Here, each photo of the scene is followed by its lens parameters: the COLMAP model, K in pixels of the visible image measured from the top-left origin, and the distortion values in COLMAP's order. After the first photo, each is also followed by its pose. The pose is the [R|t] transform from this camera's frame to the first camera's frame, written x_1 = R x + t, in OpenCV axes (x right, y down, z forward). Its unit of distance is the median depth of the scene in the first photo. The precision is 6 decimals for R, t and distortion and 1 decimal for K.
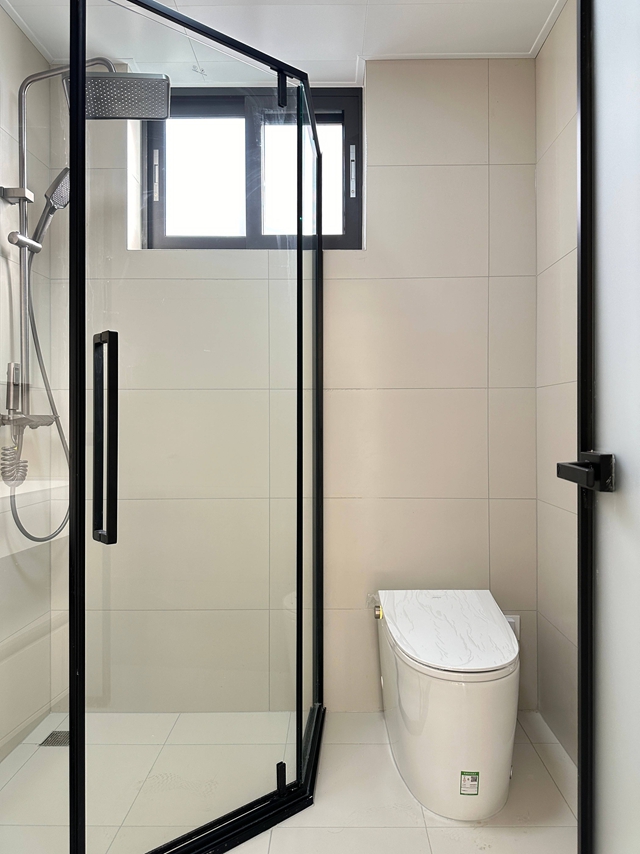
lens RADIAL K [[607.6, 0, 323.7], [0, 607.6, 422.4], [0, 0, 1]] dist [0.049516, -0.064521]
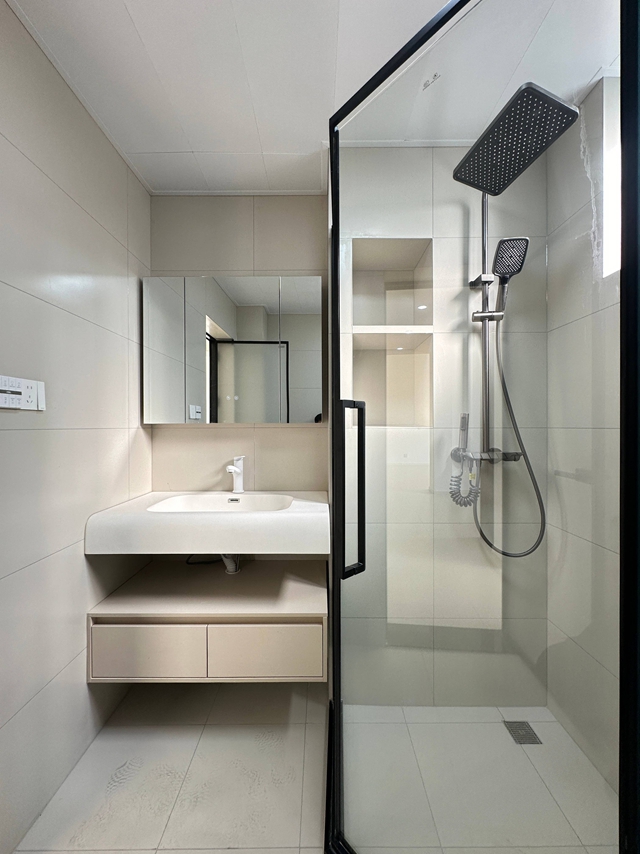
lens RADIAL K [[341.9, 0, 321.6], [0, 341.9, 427.9], [0, 0, 1]] dist [0.002276, -0.000036]
pose [[0.023733, 0.007242, -0.999692, 0.211321], [0.000670, 0.999973, 0.007260, -0.065572], [0.999718, -0.000842, 0.023728, 0.625671]]
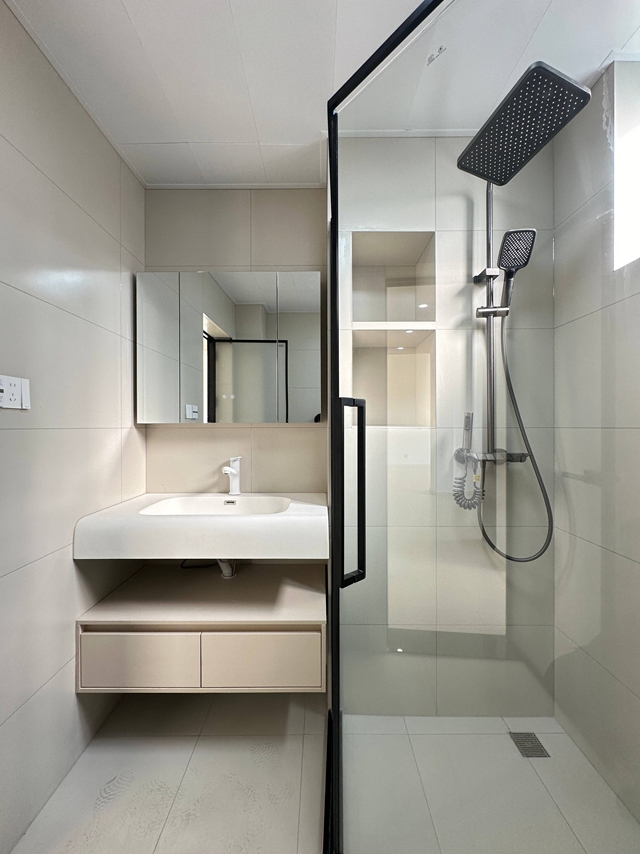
lens RADIAL K [[341.9, 0, 321.5], [0, 341.9, 427.5], [0, 0, 1]] dist [0.002276, -0.000036]
pose [[0.022842, 0.005117, -0.999726, 0.186478], [0.000497, 0.999987, 0.005130, -0.064372], [0.999739, -0.000614, 0.022840, 0.629379]]
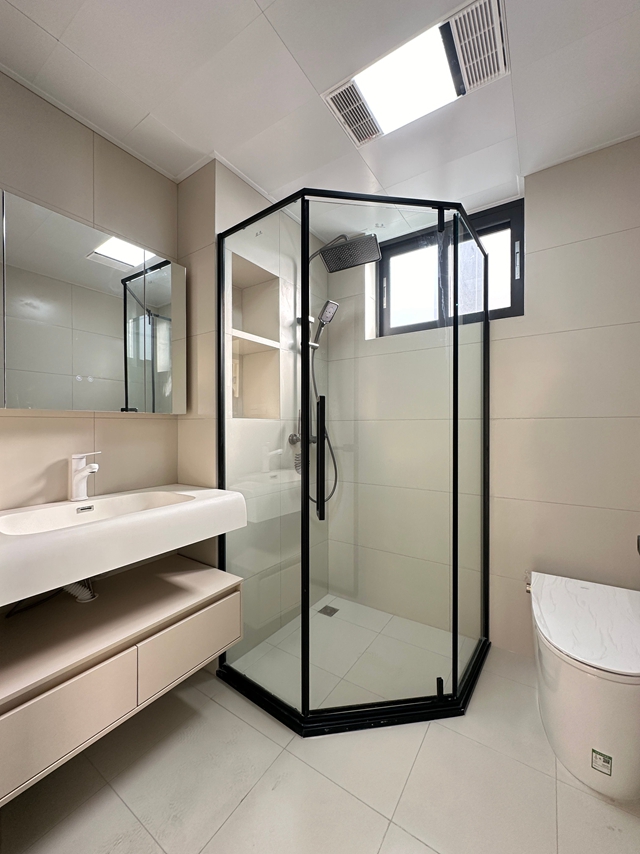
lens RADIAL K [[341.9, 0, 322.9], [0, 341.9, 427.0], [0, 0, 1]] dist [0.002276, -0.000036]
pose [[0.841293, 0.003575, -0.540568, 0.114662], [-0.000565, 0.999983, 0.005734, -0.045206], [0.540579, -0.004519, 0.841281, 0.131754]]
